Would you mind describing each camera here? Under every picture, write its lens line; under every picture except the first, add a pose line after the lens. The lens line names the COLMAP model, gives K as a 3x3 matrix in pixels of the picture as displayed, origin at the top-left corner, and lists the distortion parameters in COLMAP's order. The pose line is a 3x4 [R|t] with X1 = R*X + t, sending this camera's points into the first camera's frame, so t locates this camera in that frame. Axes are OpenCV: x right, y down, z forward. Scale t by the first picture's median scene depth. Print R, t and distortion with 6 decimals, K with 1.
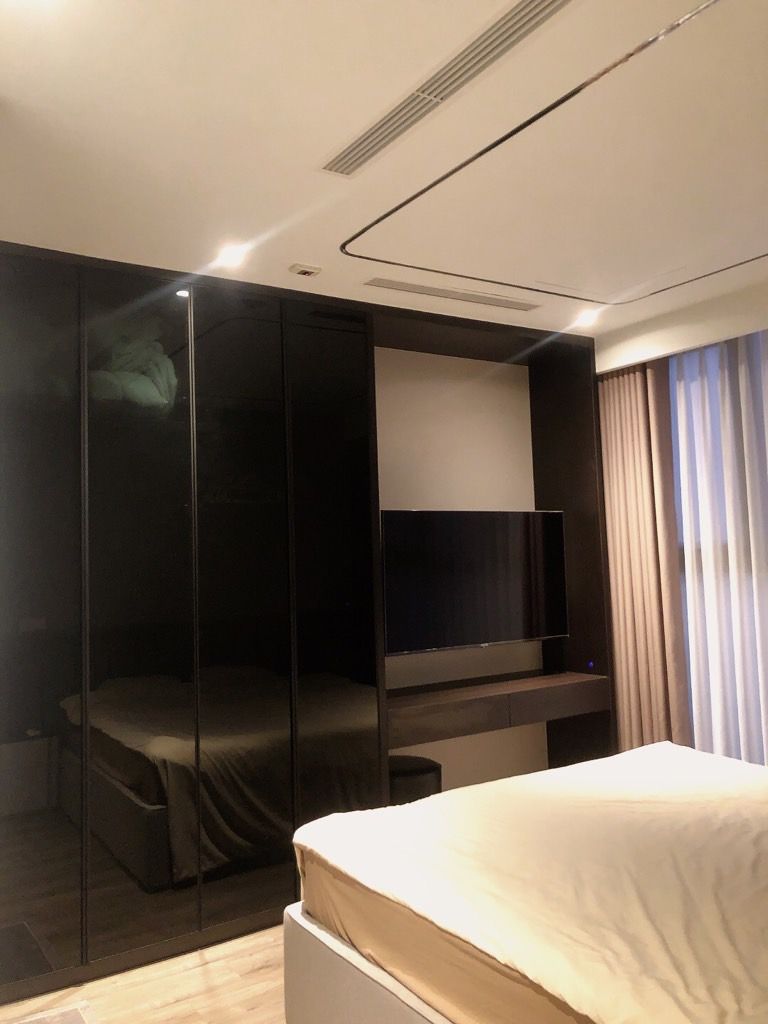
lens RADIAL K [[836.5, 0, 376.3], [0, 836.5, 502.1], [0, 0, 1]] dist [0.018416, -0.025023]
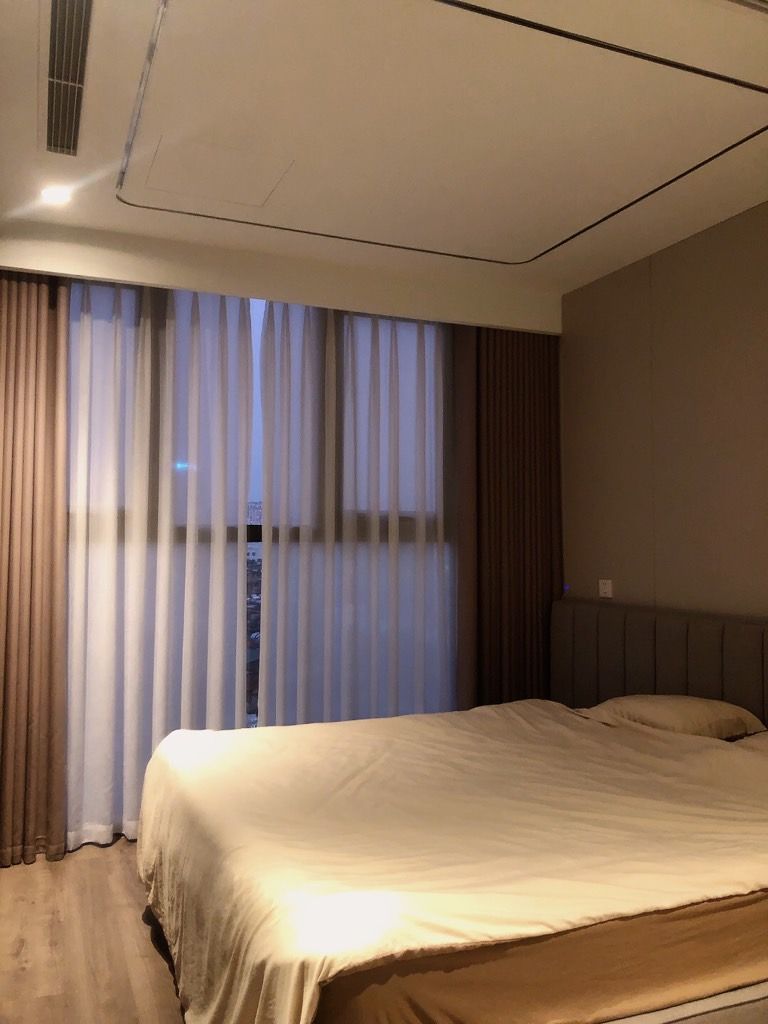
lens RADIAL K [[836.5, 0, 384.8], [0, 836.5, 504.0], [0, 0, 1]] dist [0.018416, -0.025023]
pose [[0.181613, 0.082344, 0.979916, -0.469040], [-0.079961, 0.994425, -0.068744, 0.095804], [-0.980114, -0.065870, 0.187185, 0.629997]]
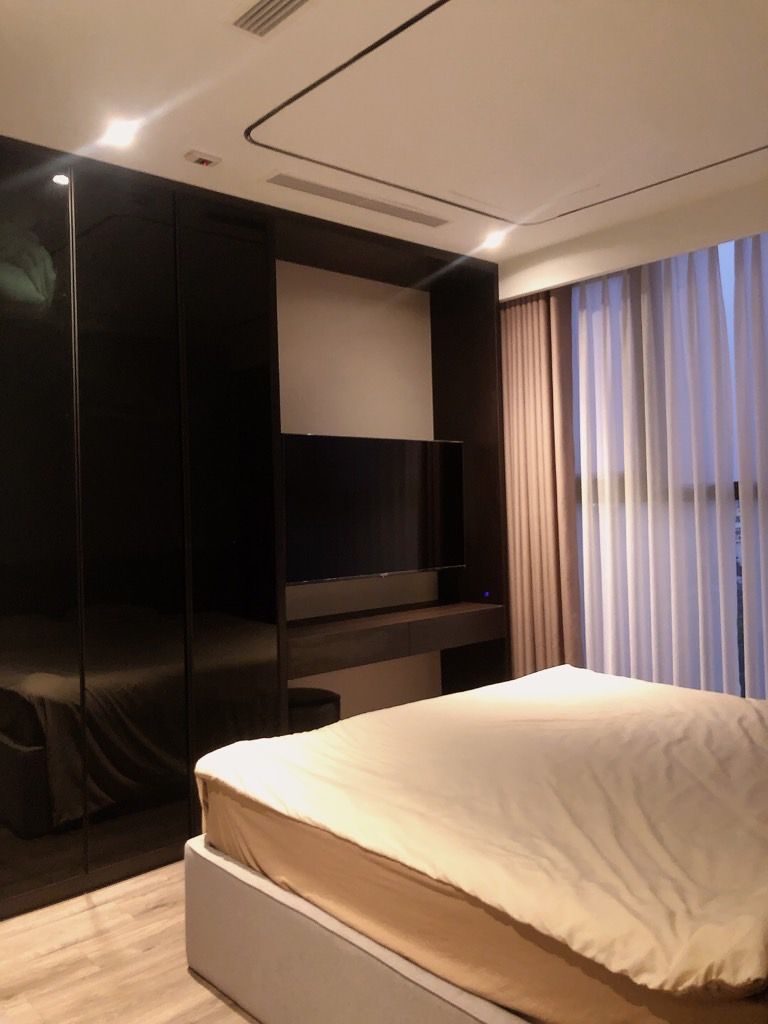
lens RADIAL K [[836.5, 0, 381.7], [0, 836.5, 507.5], [0, 0, 1]] dist [0.018416, -0.025023]
pose [[0.987942, 0.006661, 0.154683, -0.029257], [-0.016810, 0.997783, 0.064397, 0.034069], [-0.153911, -0.066221, 0.985863, 0.048854]]
